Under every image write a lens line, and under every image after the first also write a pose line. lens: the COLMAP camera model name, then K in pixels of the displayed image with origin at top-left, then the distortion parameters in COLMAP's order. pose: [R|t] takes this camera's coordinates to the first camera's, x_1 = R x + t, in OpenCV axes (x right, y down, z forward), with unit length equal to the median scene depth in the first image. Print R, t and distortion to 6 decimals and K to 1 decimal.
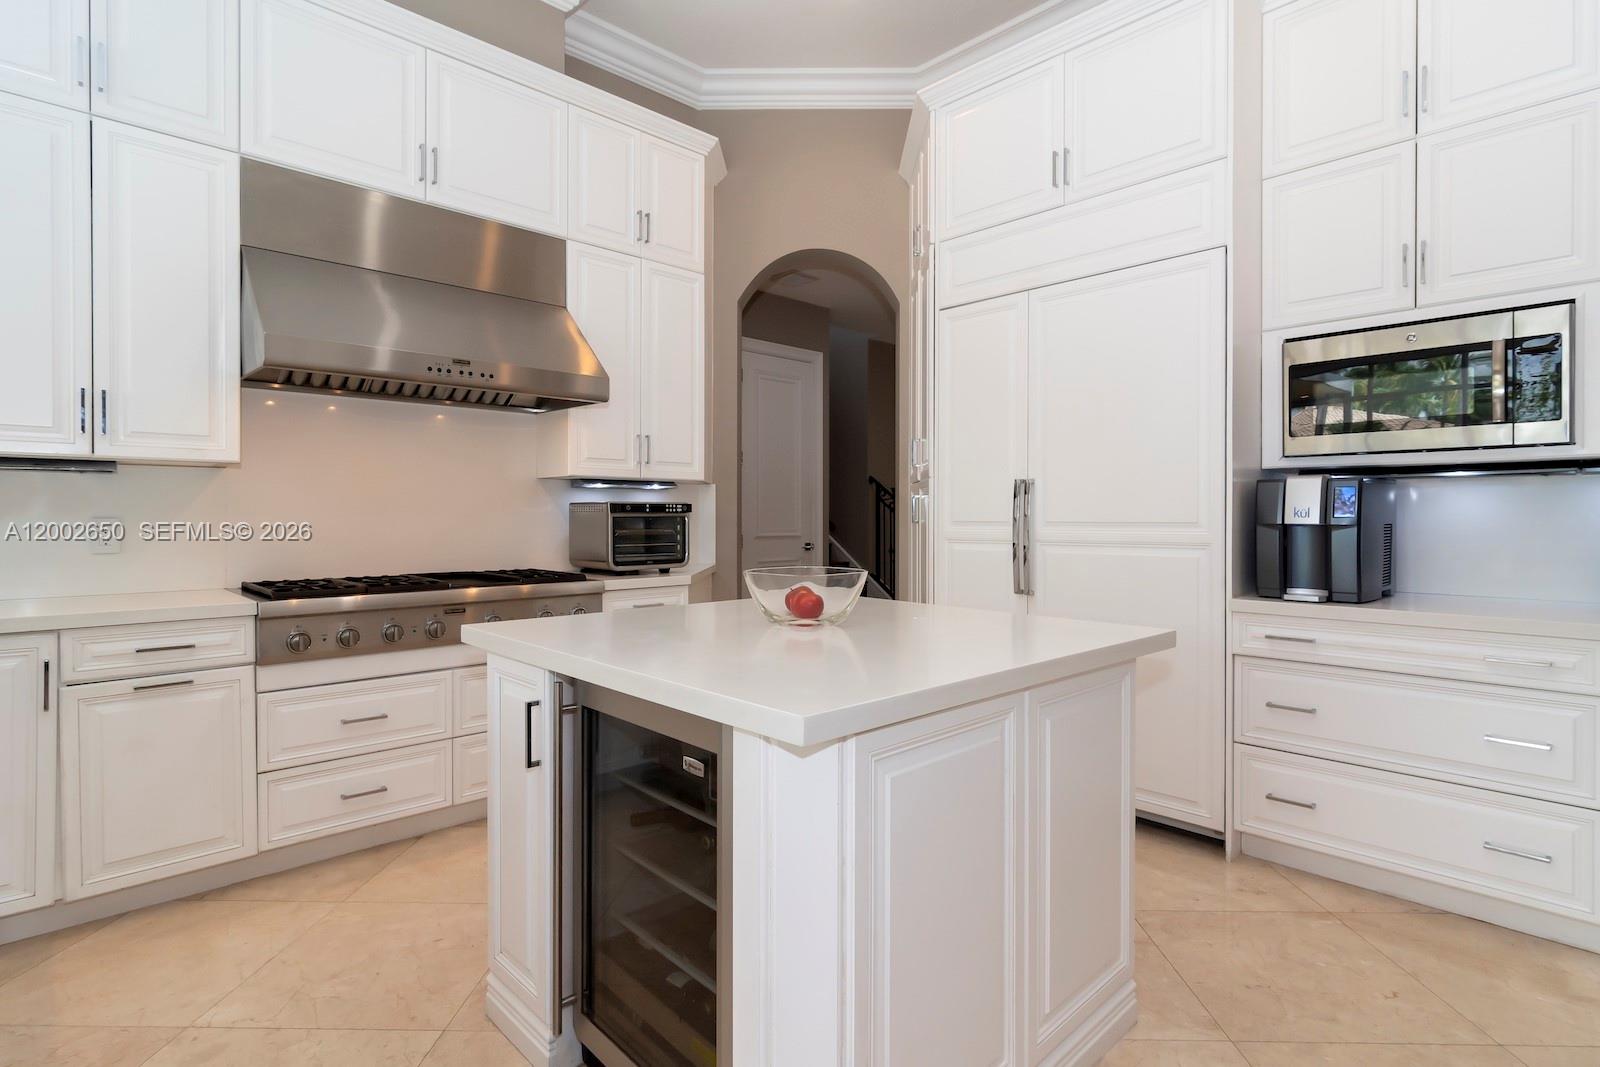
lens RADIAL K [[785.6, 0, 804.3], [0, 785.6, 521.3], [0, 0, 1]] dist [0.004736, 0.002204]
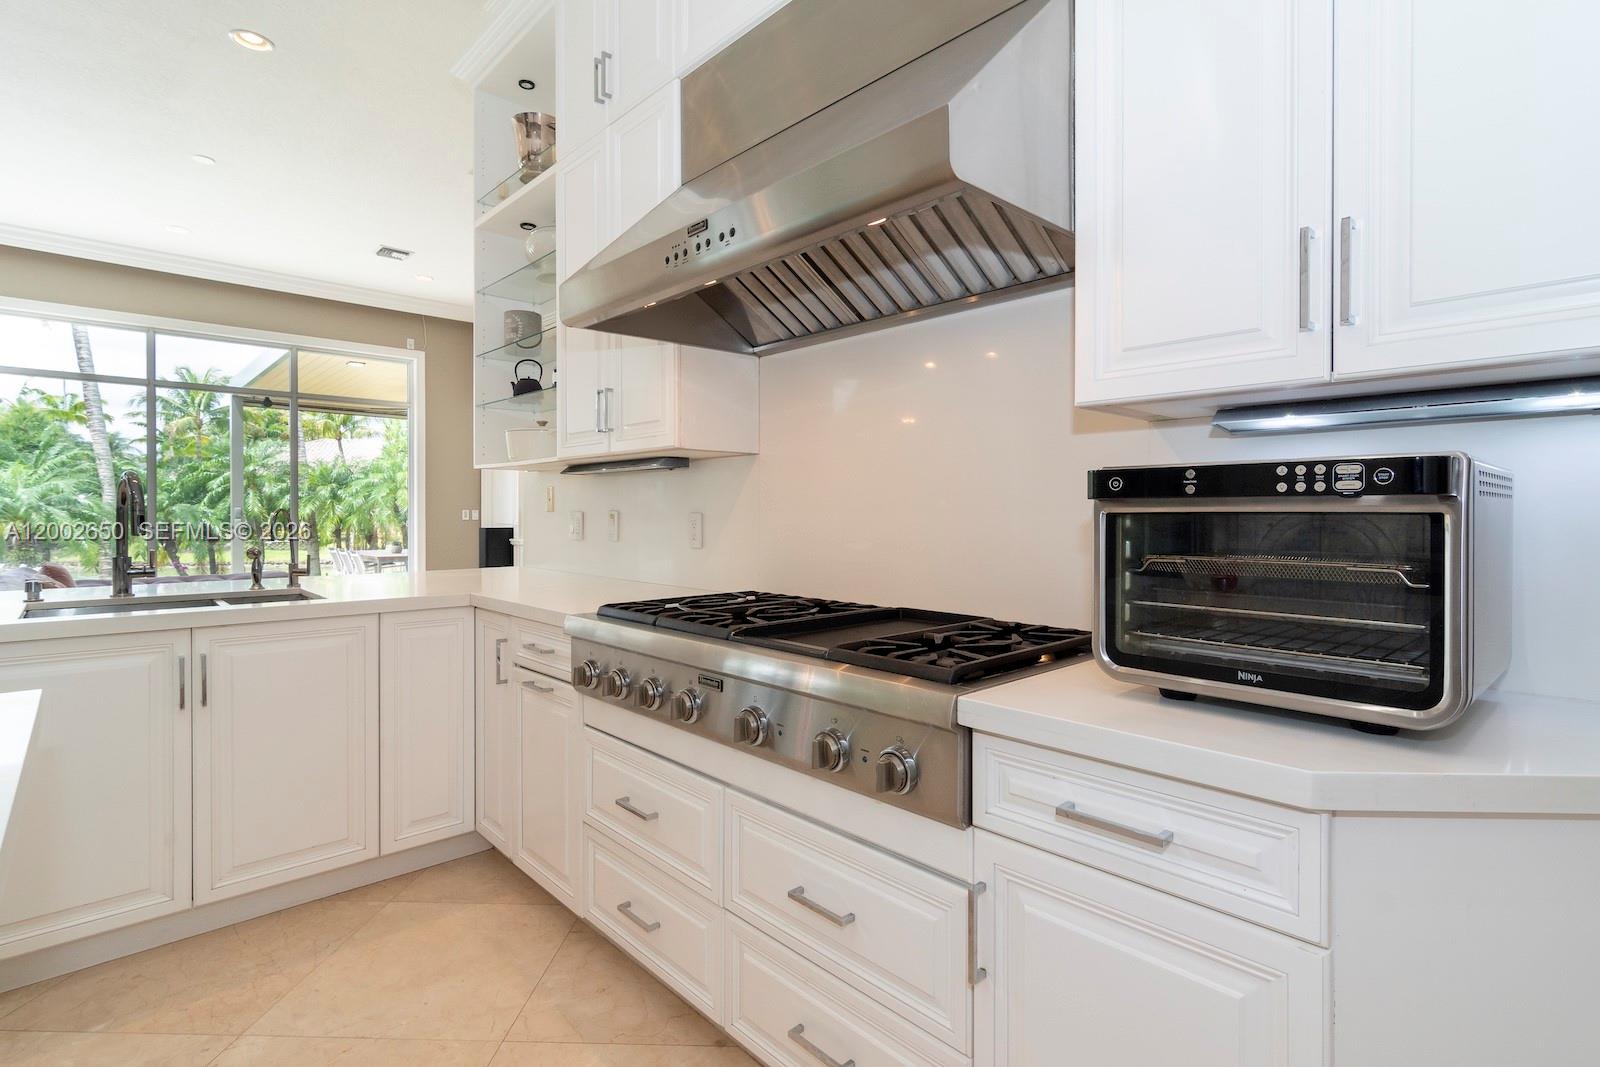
lens RADIAL K [[785.6, 0, 804.3], [0, 785.6, 521.3], [0, 0, 1]] dist [0.004736, 0.002204]
pose [[-0.011955, 0.012441, -0.999851, 0.111365], [-0.006587, 0.999900, 0.012520, -0.006661], [0.999907, 0.006735, -0.011871, 1.097413]]
